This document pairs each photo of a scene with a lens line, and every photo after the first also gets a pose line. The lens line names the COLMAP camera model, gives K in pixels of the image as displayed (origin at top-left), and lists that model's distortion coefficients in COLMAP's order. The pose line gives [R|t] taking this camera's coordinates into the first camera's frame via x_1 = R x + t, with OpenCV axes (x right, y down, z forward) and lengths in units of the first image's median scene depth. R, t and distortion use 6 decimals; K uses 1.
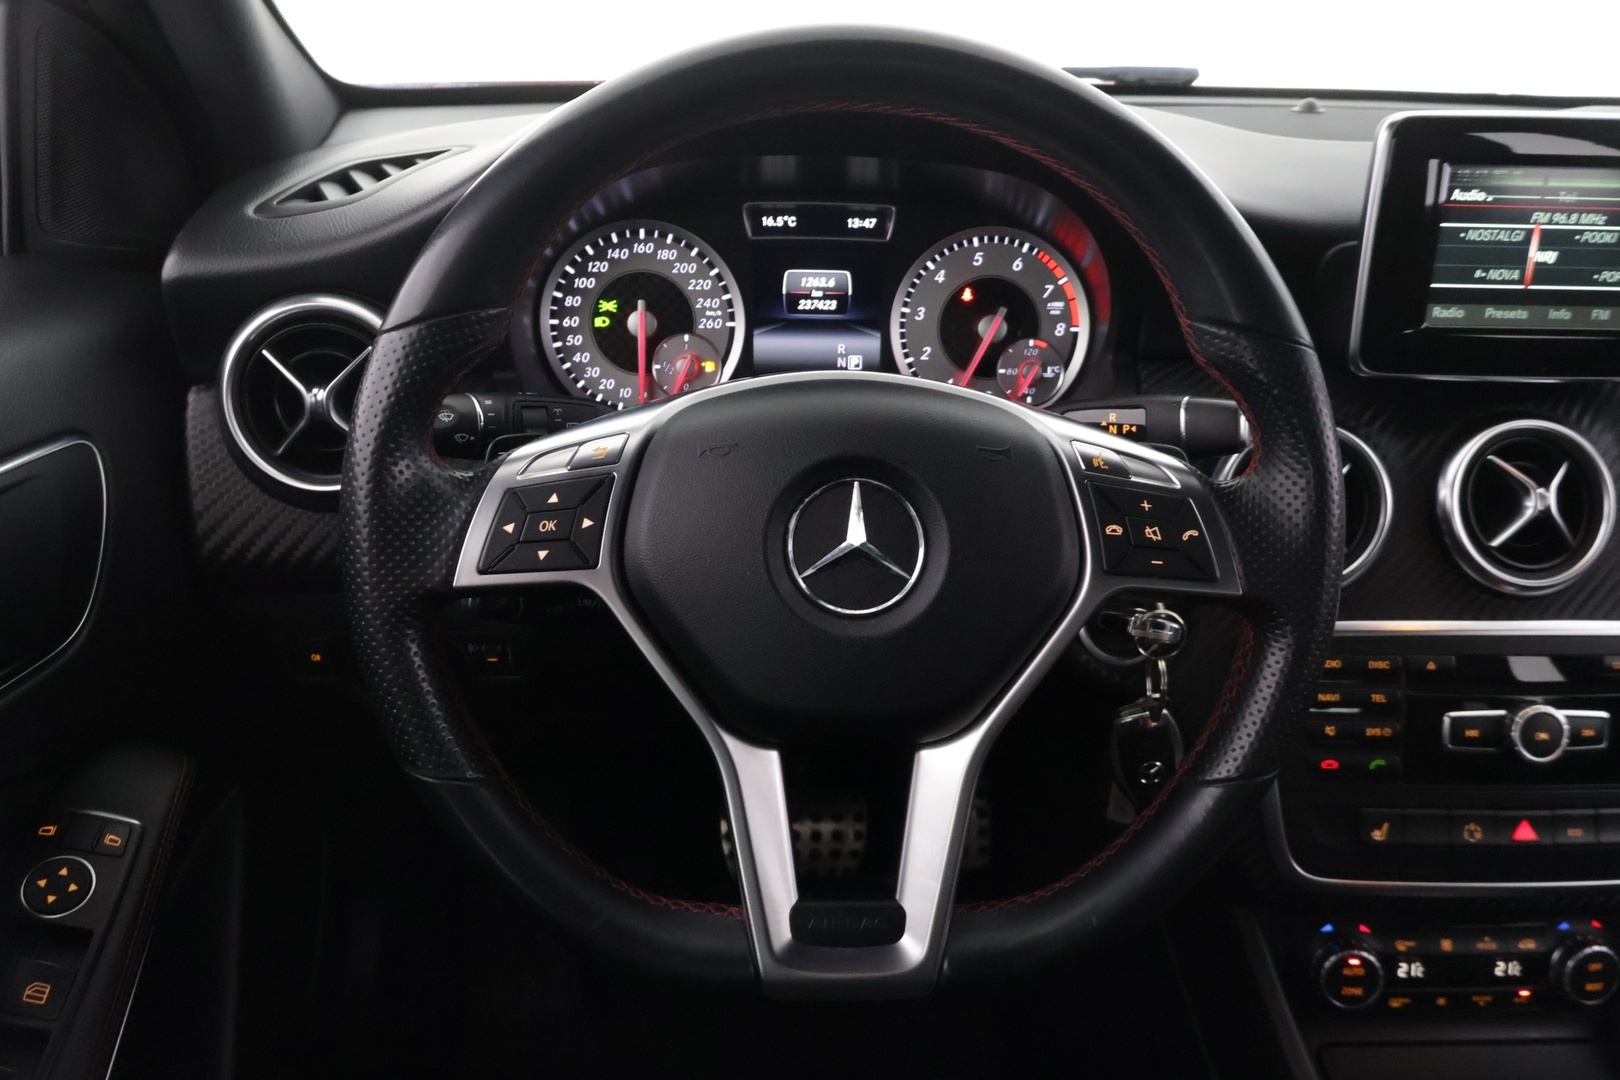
lens RADIAL K [[1360.0, 0, 814.0], [0, 1360.0, 535.4], [0, 0, 1]] dist [-0.007716, 0.009120]
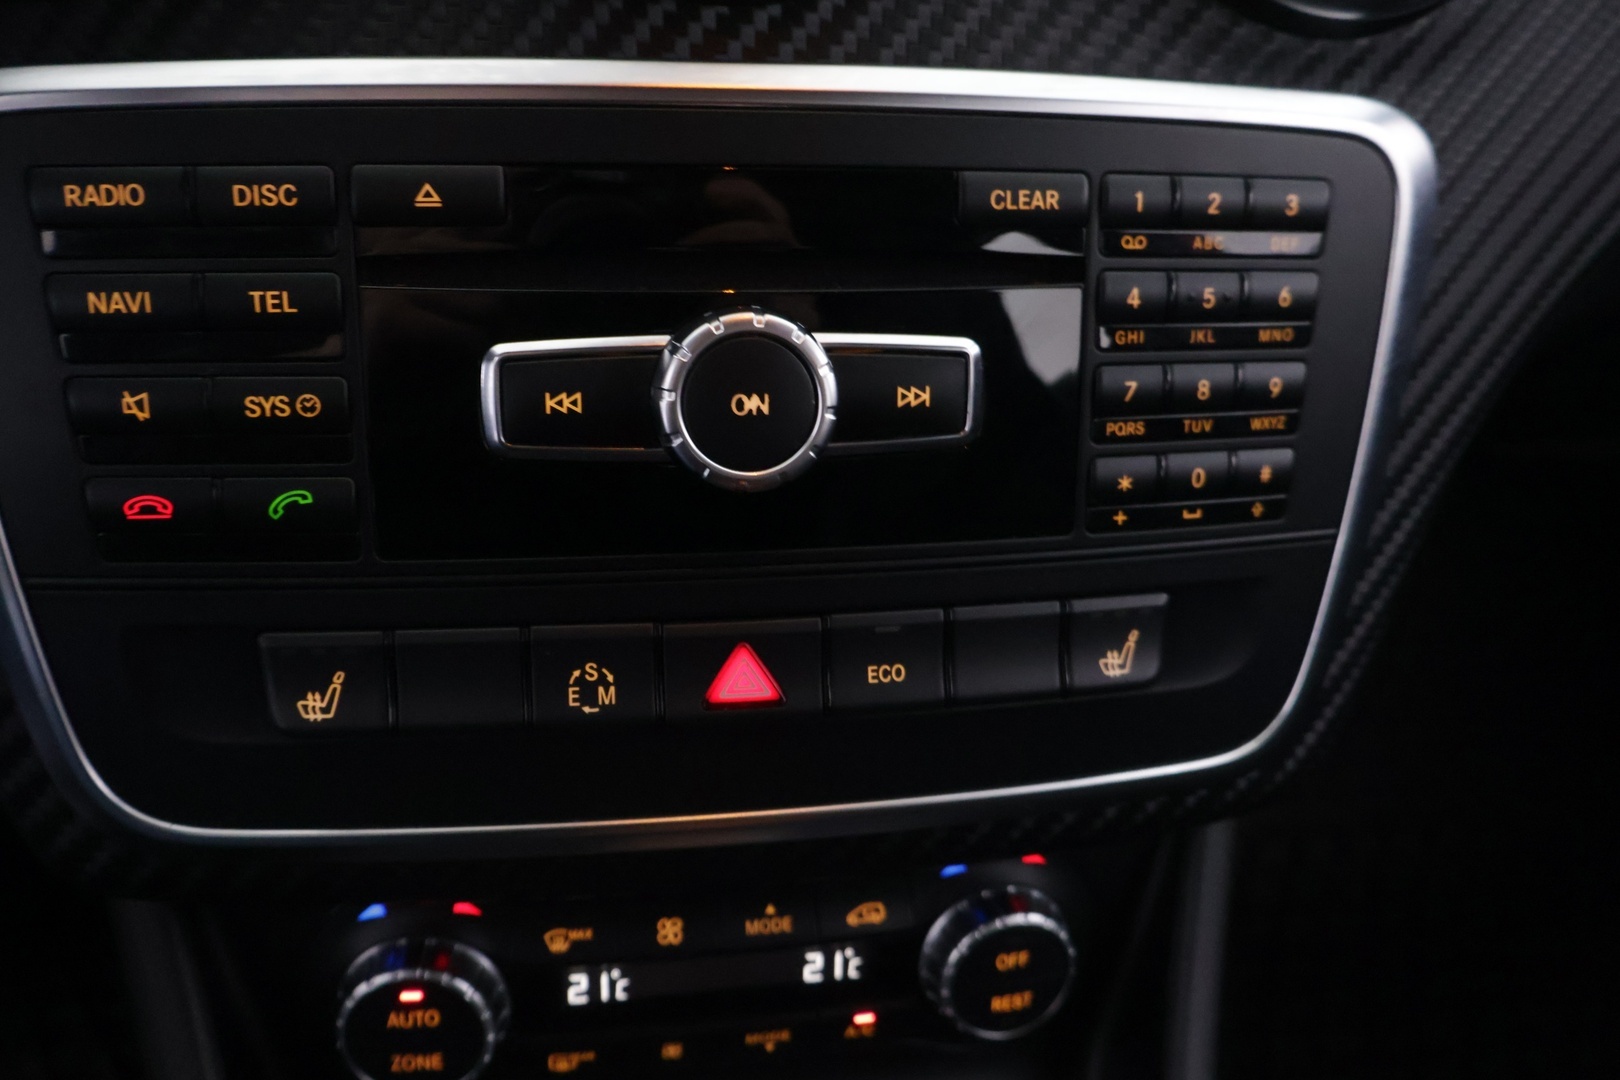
lens RADIAL K [[1347.6, 0, 814.6], [0, 1347.6, 534.6], [0, 0, 1]] dist [-0.003302, 0.000758]
pose [[0.993114, -0.030852, 0.113014, 0.469029], [0.011791, 0.986125, 0.165586, 0.113975], [-0.116554, -0.163113, 0.979699, 0.611981]]
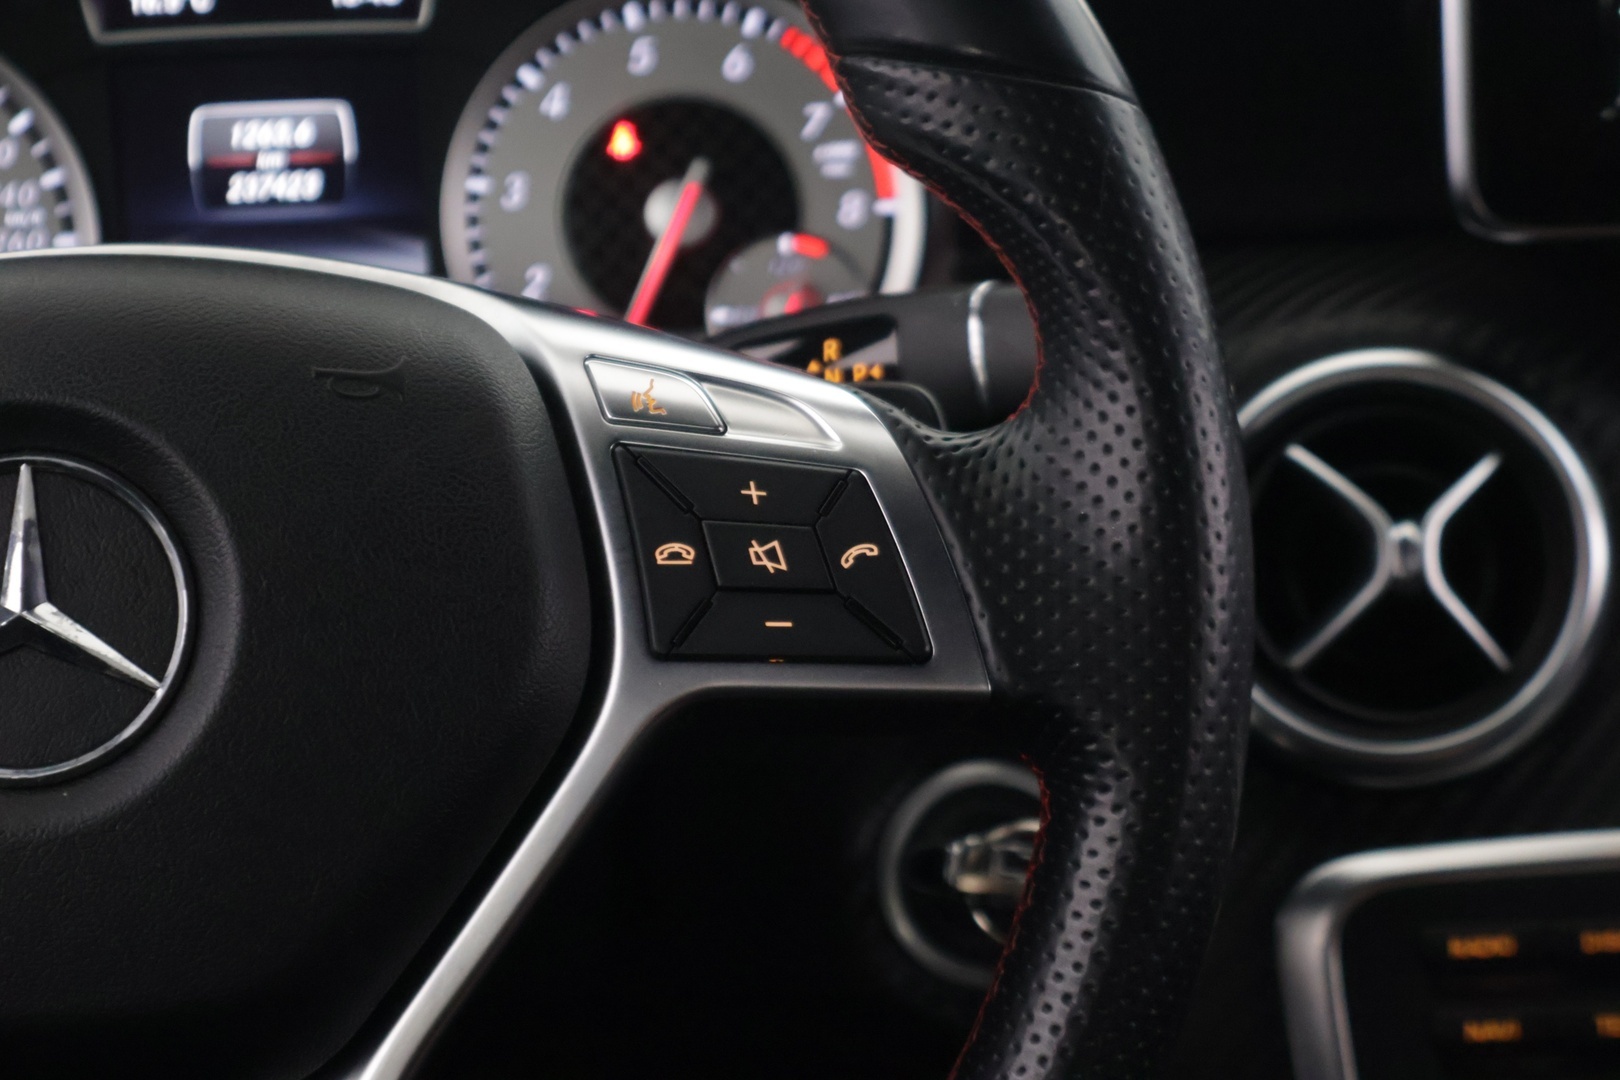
lens RADIAL K [[3286.8, 0, 810.0], [0, 3286.8, 540.0], [0, 0, 1]] dist [0.040340, -0.169365]
pose [[0.997405, -0.058398, -0.042105, 0.211528], [0.052115, 0.989146, -0.137381, 0.091433], [0.049670, 0.134830, 0.989623, 0.007640]]
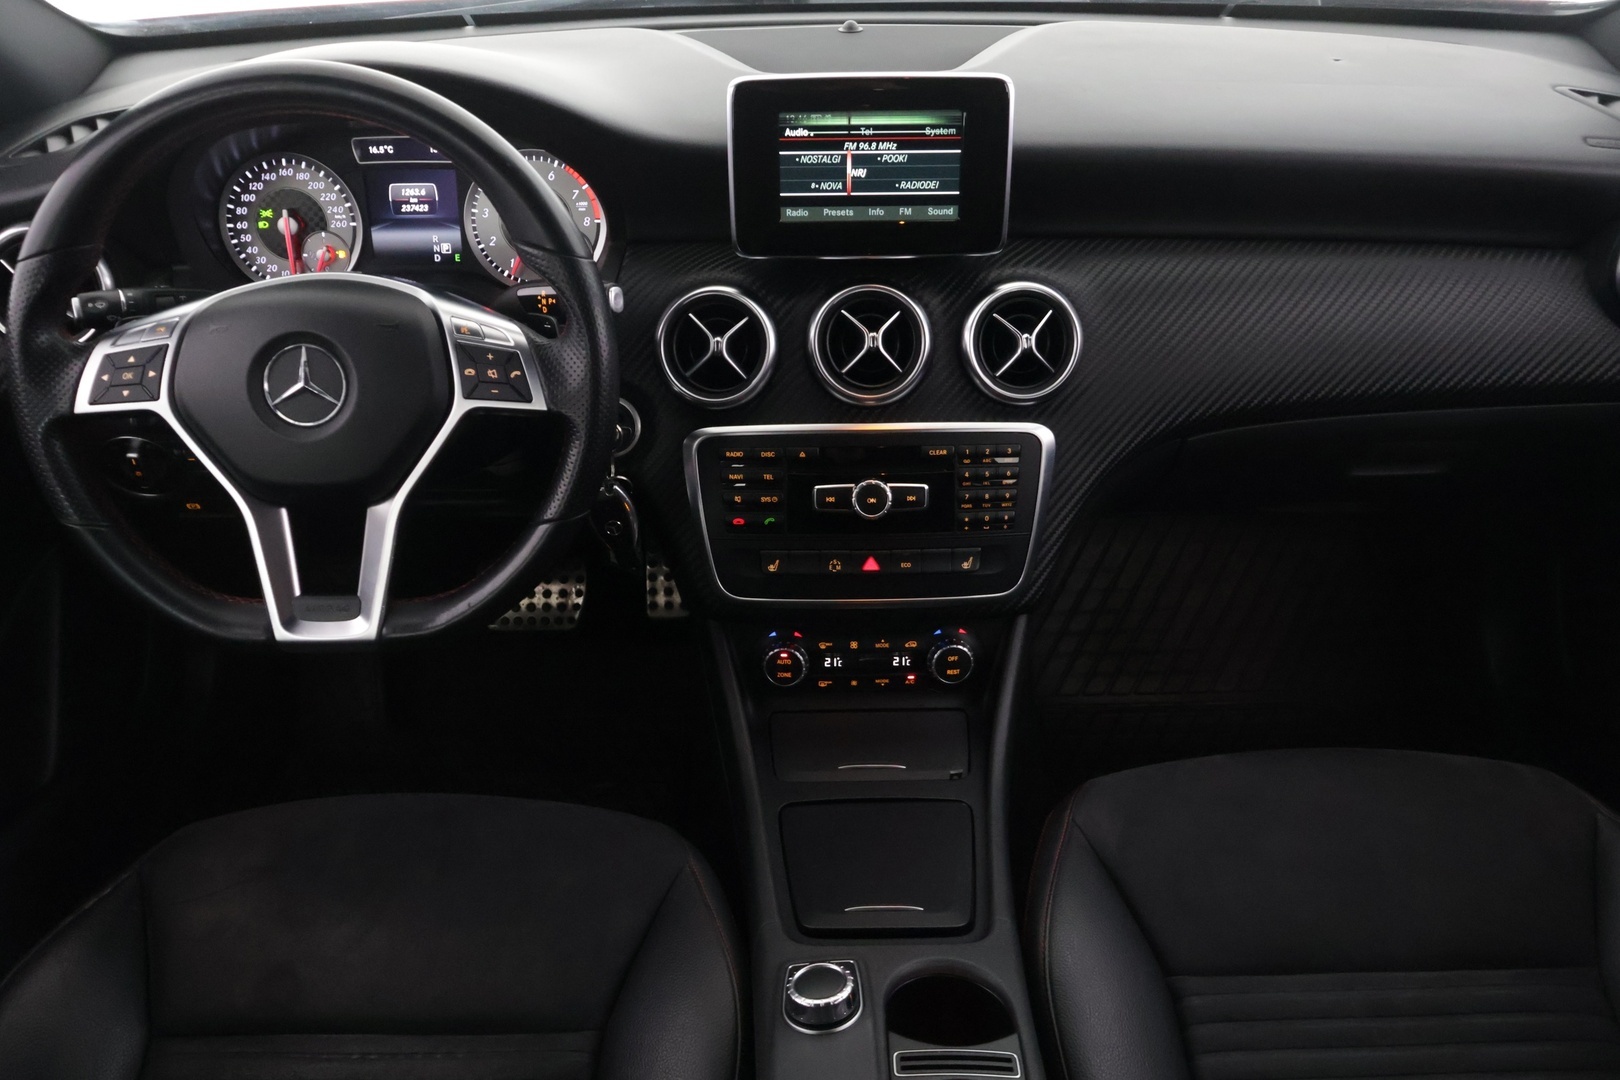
lens RADIAL K [[1360.0, 0, 814.0], [0, 1360.0, 535.4], [0, 0, 1]] dist [-0.007716, 0.009120]
pose [[0.998712, -0.010763, -0.049578, 0.499160], [0.017448, 0.990495, 0.136434, -0.017574], [0.047638, -0.137124, 0.989408, -0.444758]]
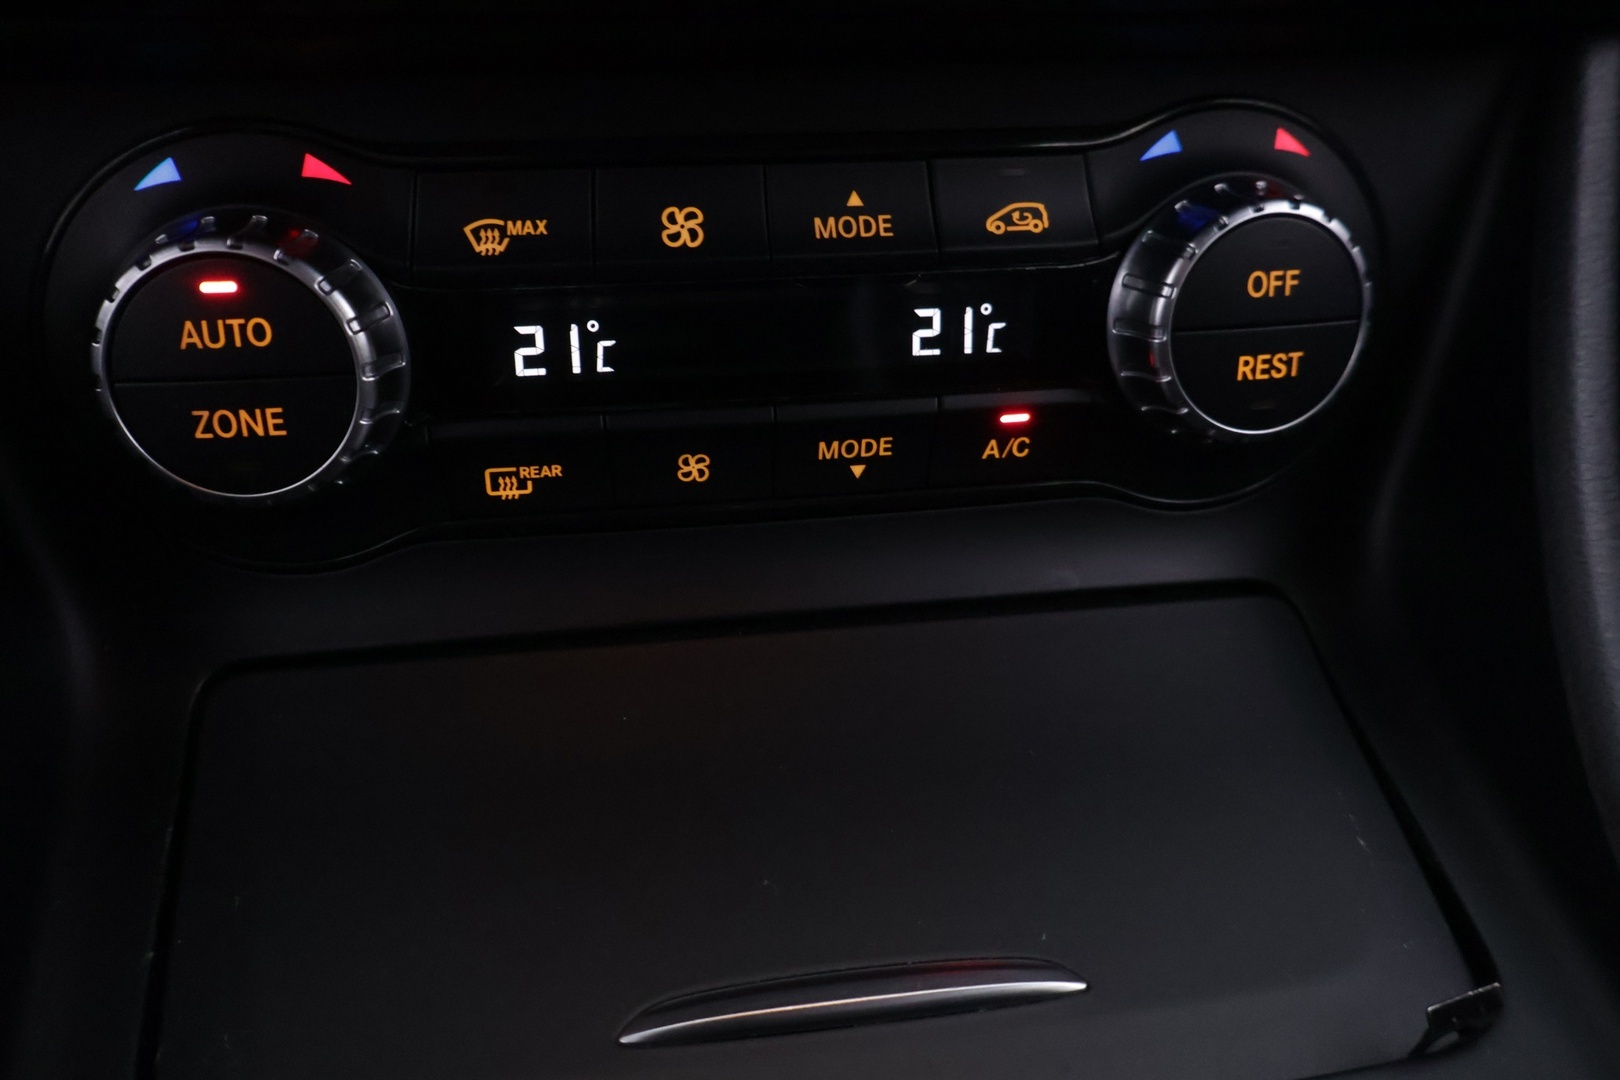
lens RADIAL K [[1347.6, 0, 814.6], [0, 1347.6, 534.6], [0, 0, 1]] dist [-0.003302, 0.000758]
pose [[0.993126, -0.061730, 0.099449, 0.463945], [0.043583, 0.983552, 0.175286, 0.315933], [-0.108633, -0.169746, 0.979482, 0.758153]]
